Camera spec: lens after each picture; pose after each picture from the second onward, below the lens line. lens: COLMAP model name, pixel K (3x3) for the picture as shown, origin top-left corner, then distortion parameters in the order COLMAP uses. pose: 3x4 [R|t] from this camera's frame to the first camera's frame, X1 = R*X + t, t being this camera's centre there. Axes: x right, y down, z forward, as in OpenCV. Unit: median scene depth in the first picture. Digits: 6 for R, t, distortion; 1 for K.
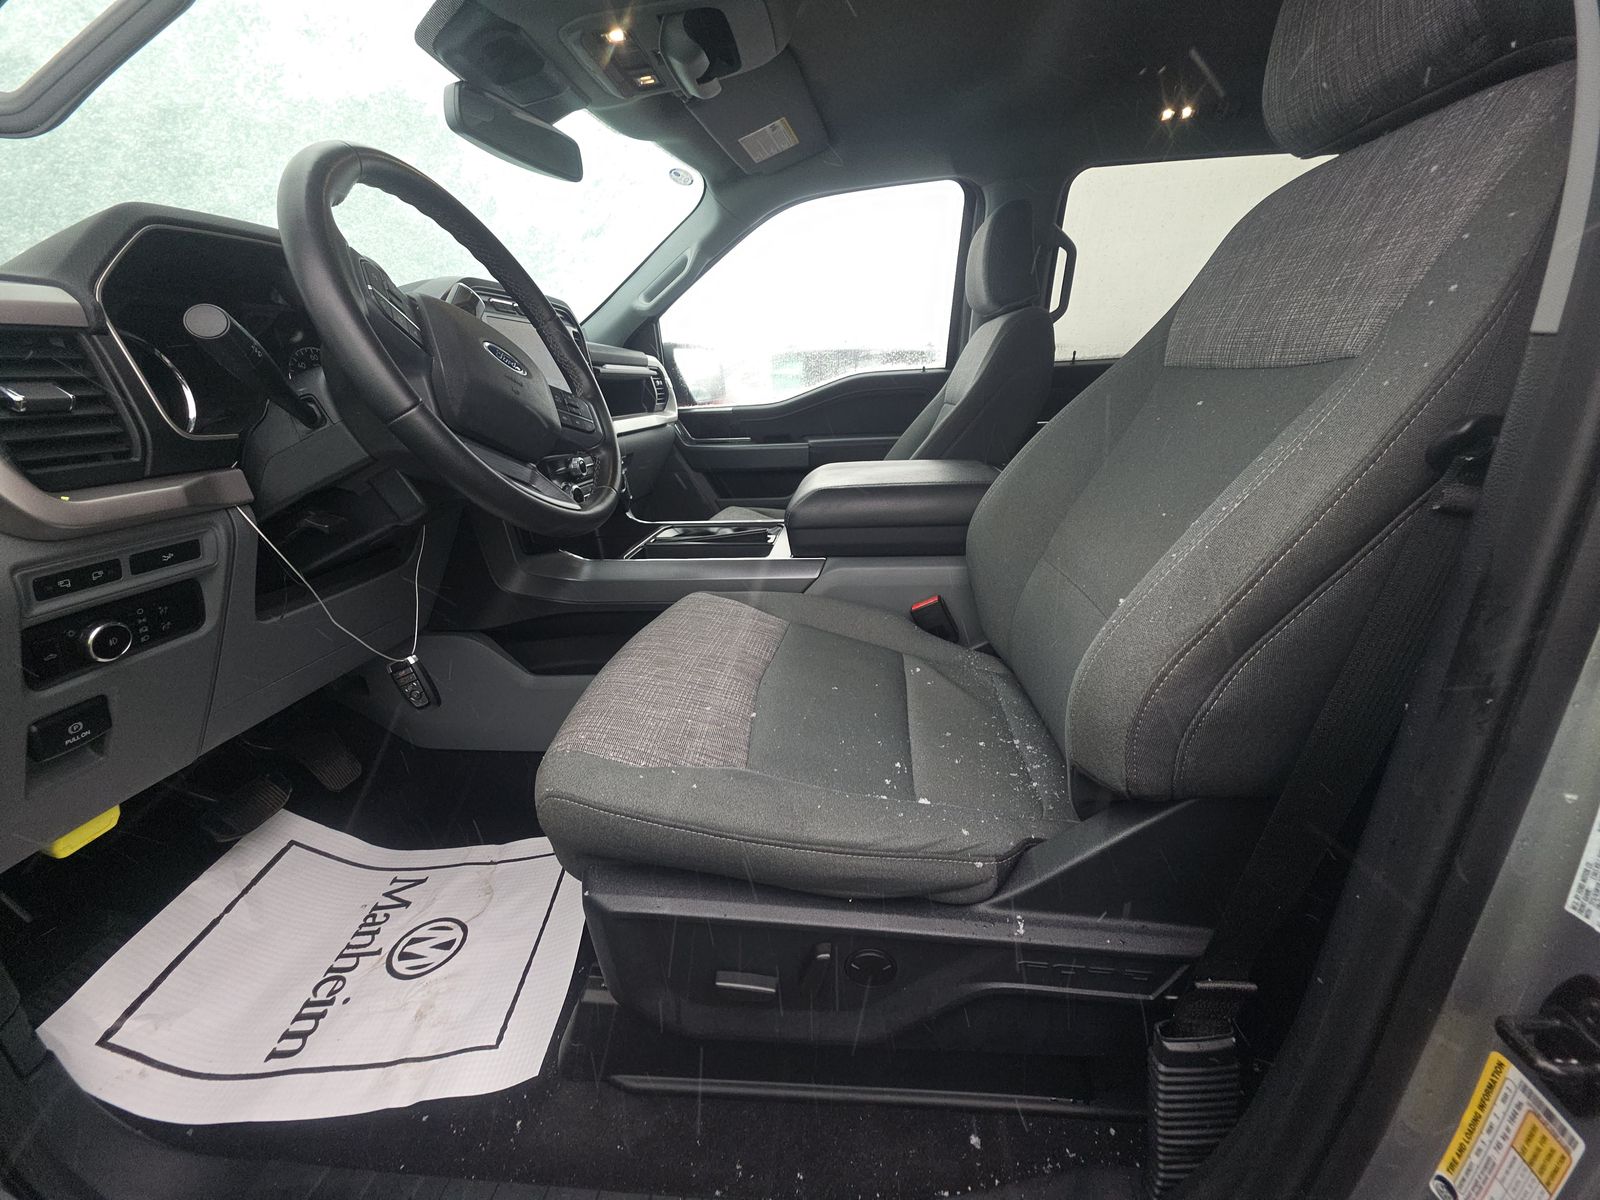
lens RADIAL K [[635.6, 0, 795.8], [0, 635.6, 612.4], [0, 0, 1]] dist [0.005813, -0.003811]
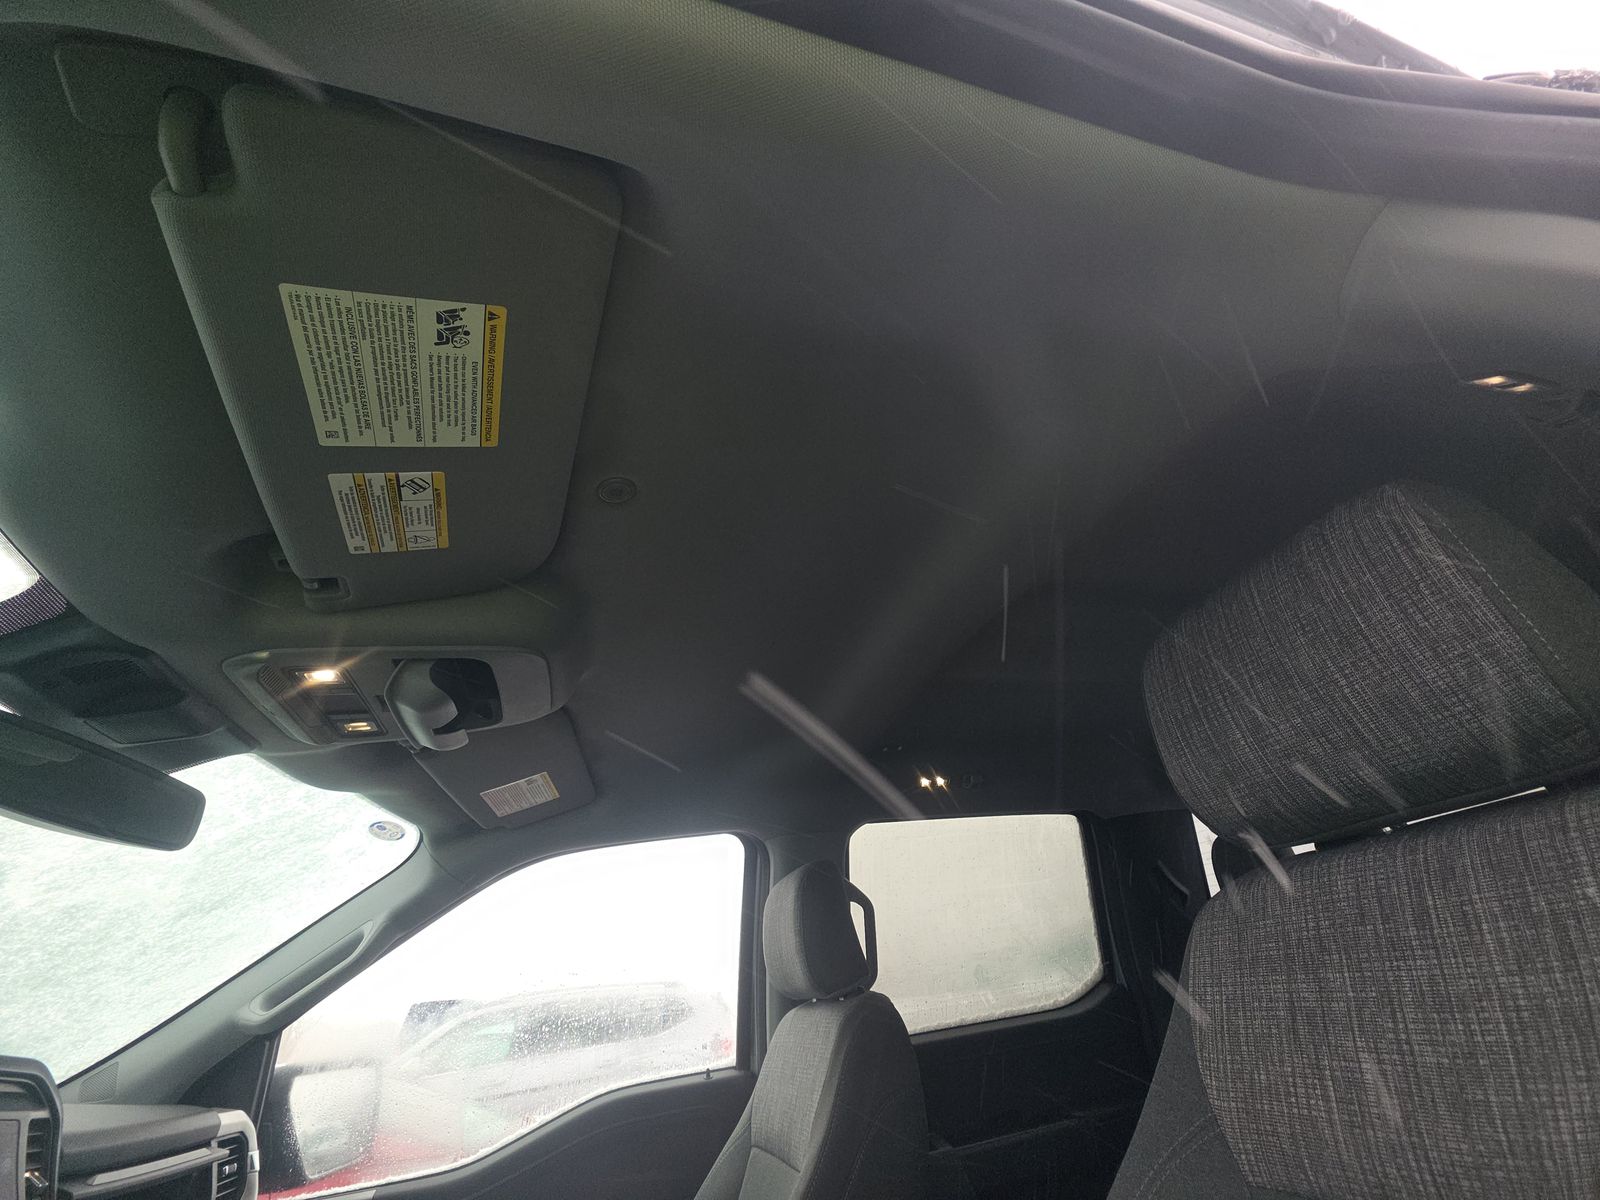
lens RADIAL K [[635.6, 0, 808.1], [0, 635.6, 595.1], [0, 0, 1]] dist [0.005813, -0.003811]
pose [[0.925864, 0.134718, 0.353027, -0.023985], [0.203130, 0.610342, -0.765650, -0.191098], [-0.318614, 0.780598, 0.537728, 0.236199]]
